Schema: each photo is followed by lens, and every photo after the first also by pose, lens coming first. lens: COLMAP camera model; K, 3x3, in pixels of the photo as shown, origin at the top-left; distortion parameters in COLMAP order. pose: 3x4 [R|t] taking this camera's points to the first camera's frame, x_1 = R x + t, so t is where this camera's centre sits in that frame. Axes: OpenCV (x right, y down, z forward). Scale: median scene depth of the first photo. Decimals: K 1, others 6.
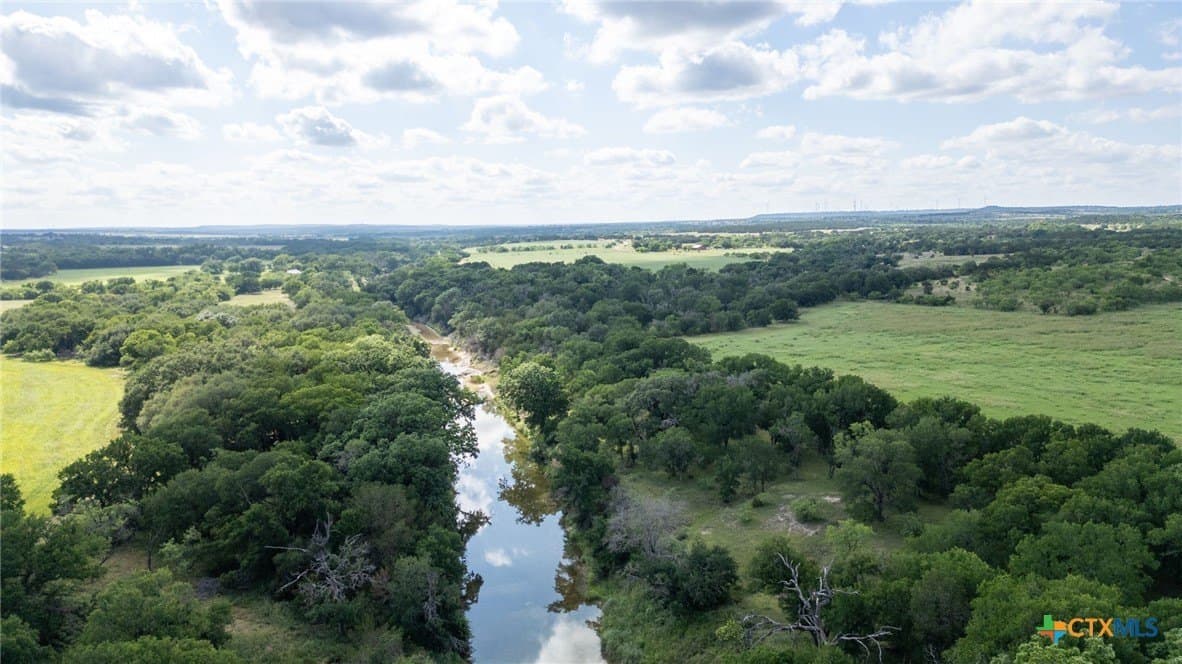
lens RADIAL K [[808.1, 0, 591.0], [0, 808.1, 332.0], [0, 0, 1]] dist [0.056165, -0.059856]
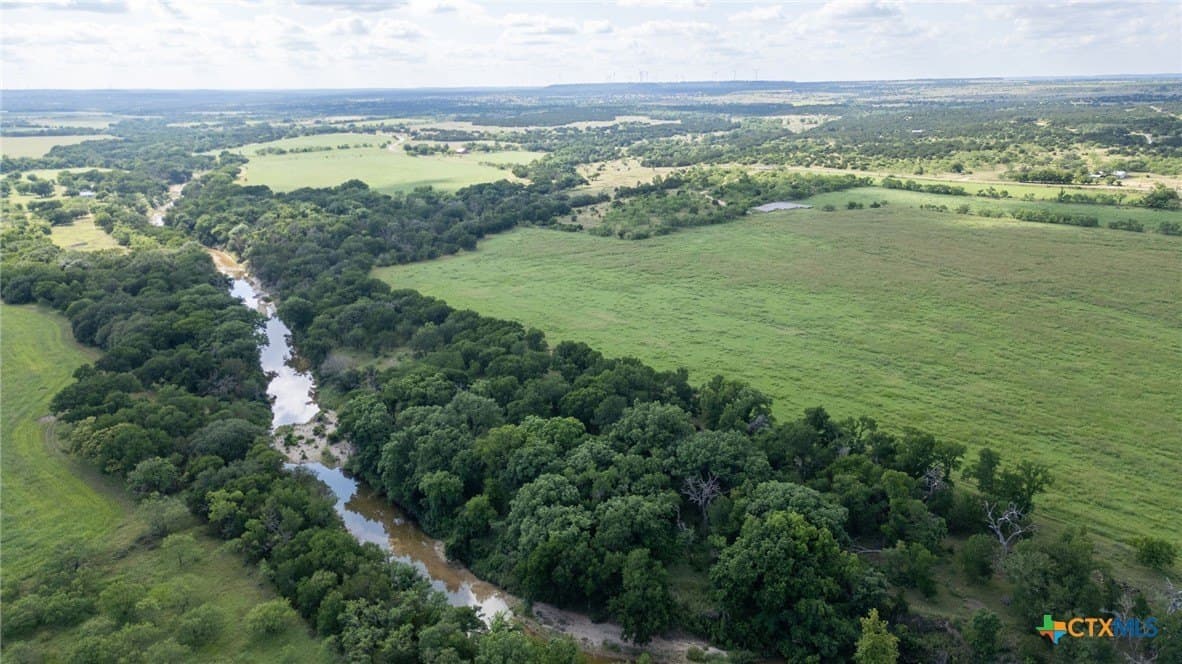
lens RADIAL K [[808.1, 0, 591.0], [0, 808.1, 332.0], [0, 0, 1]] dist [0.056165, -0.059856]
pose [[0.971014, -0.062035, 0.230831, 0.175358], [0.024981, 0.986783, 0.160110, -0.189322], [-0.237713, -0.149703, 0.959730, -1.167996]]
